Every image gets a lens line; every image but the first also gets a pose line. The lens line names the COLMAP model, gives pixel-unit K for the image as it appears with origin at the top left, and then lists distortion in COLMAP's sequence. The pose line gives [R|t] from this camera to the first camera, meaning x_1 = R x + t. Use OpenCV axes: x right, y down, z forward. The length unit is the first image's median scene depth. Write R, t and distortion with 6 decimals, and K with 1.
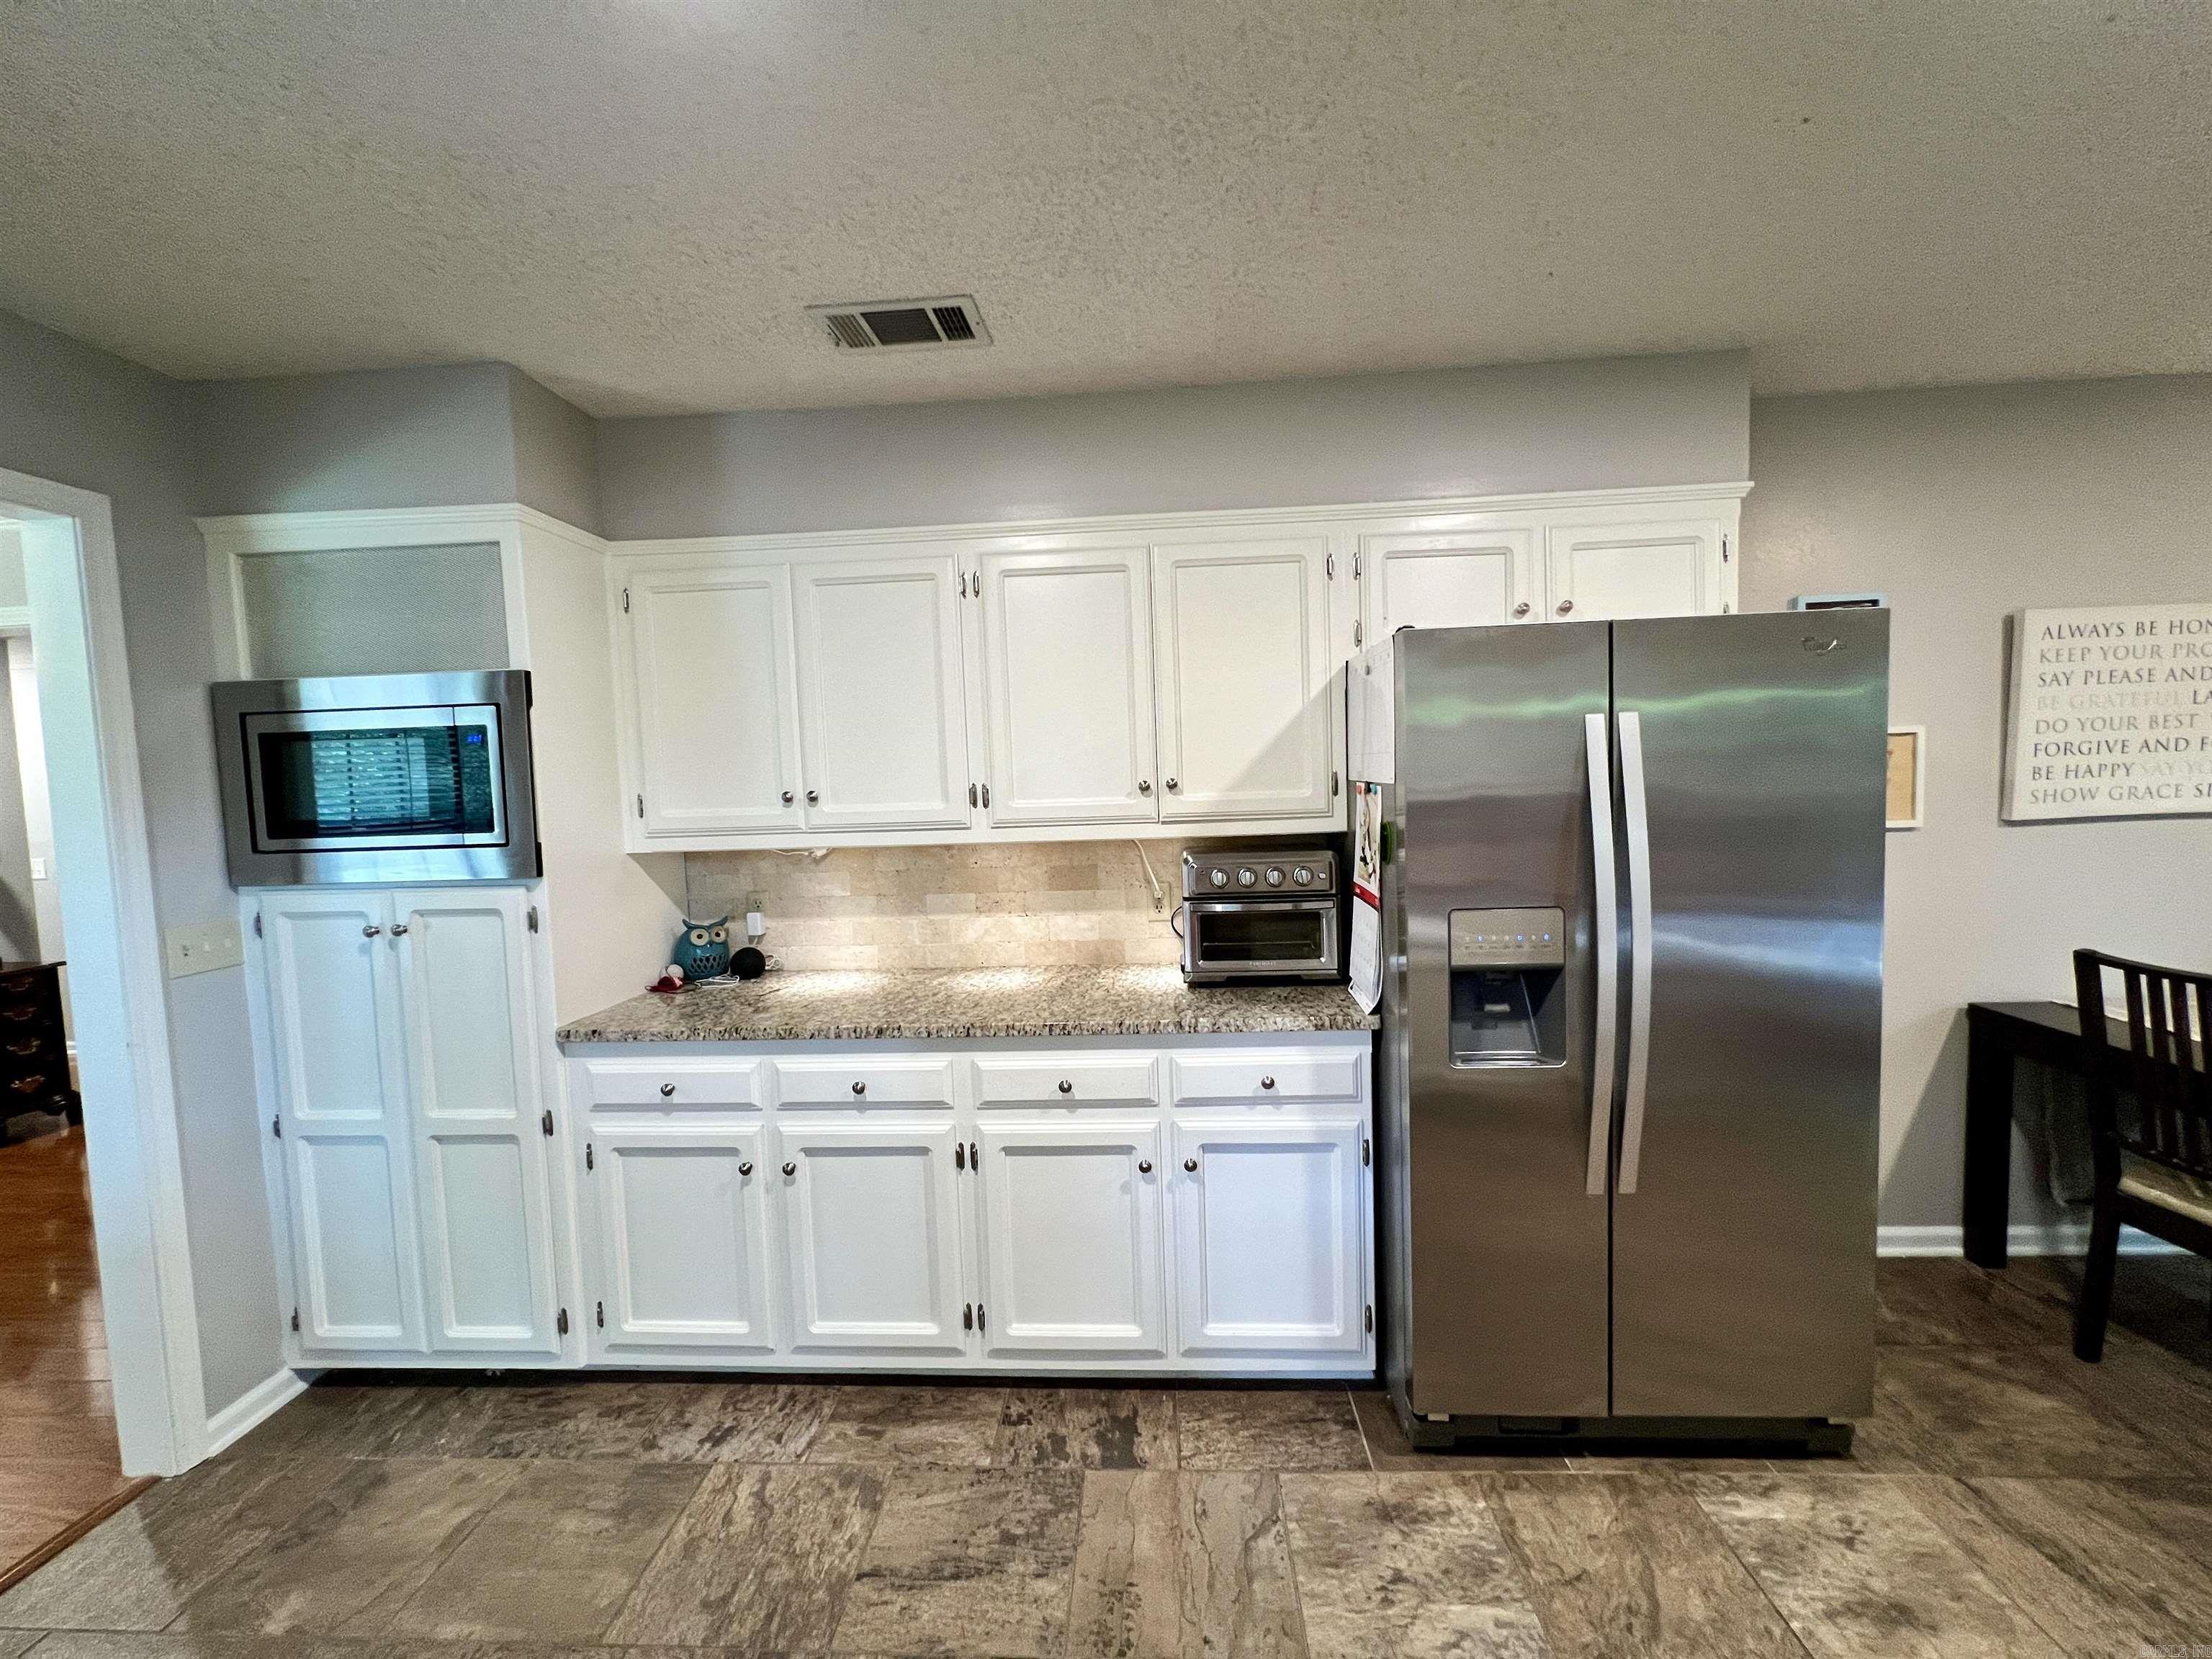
lens RADIAL K [[884.0, 0, 1114.3], [0, 884.0, 840.4], [0, 0, 1]] dist [-0.002538, 0.000757]
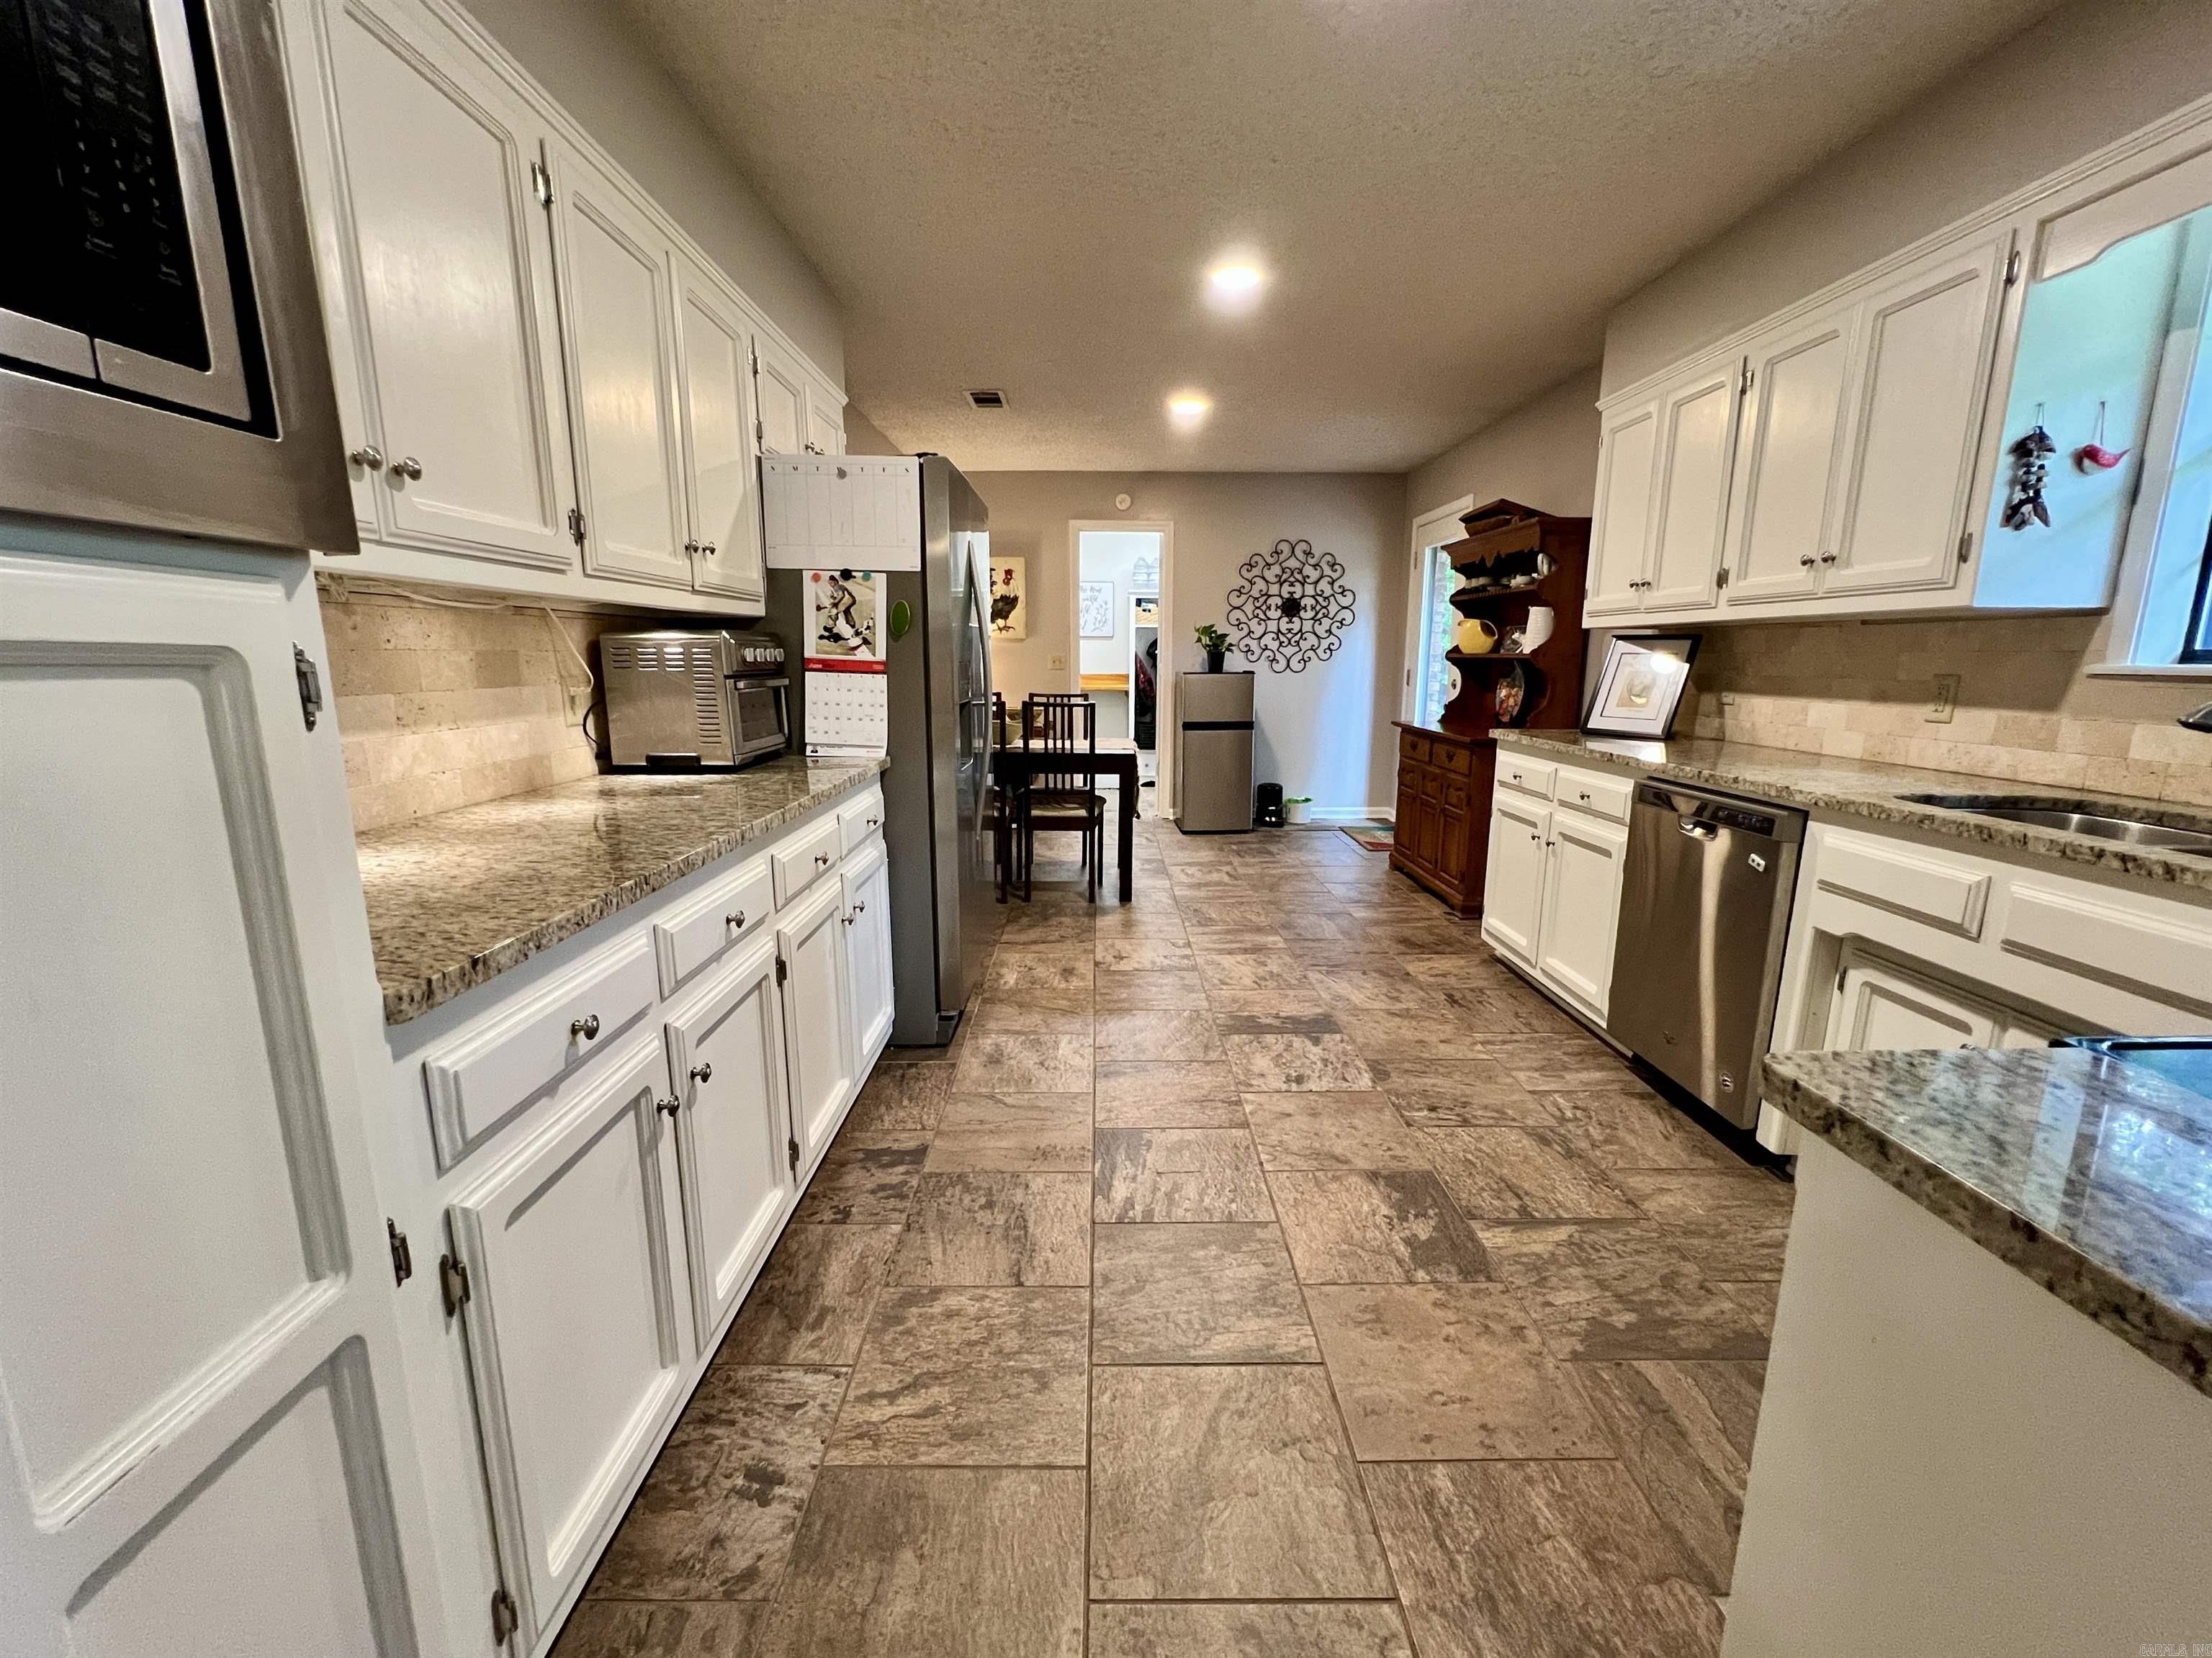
lens RADIAL K [[883.9, 0, 1115.1], [0, 883.9, 831.9], [0, 0, 1]] dist [-0.002538, 0.000757]
pose [[-0.046720, -0.169342, 0.984449, -1.010726], [0.071128, 0.982460, 0.172375, 0.108434], [-0.996372, 0.078076, -0.033855, 0.718722]]
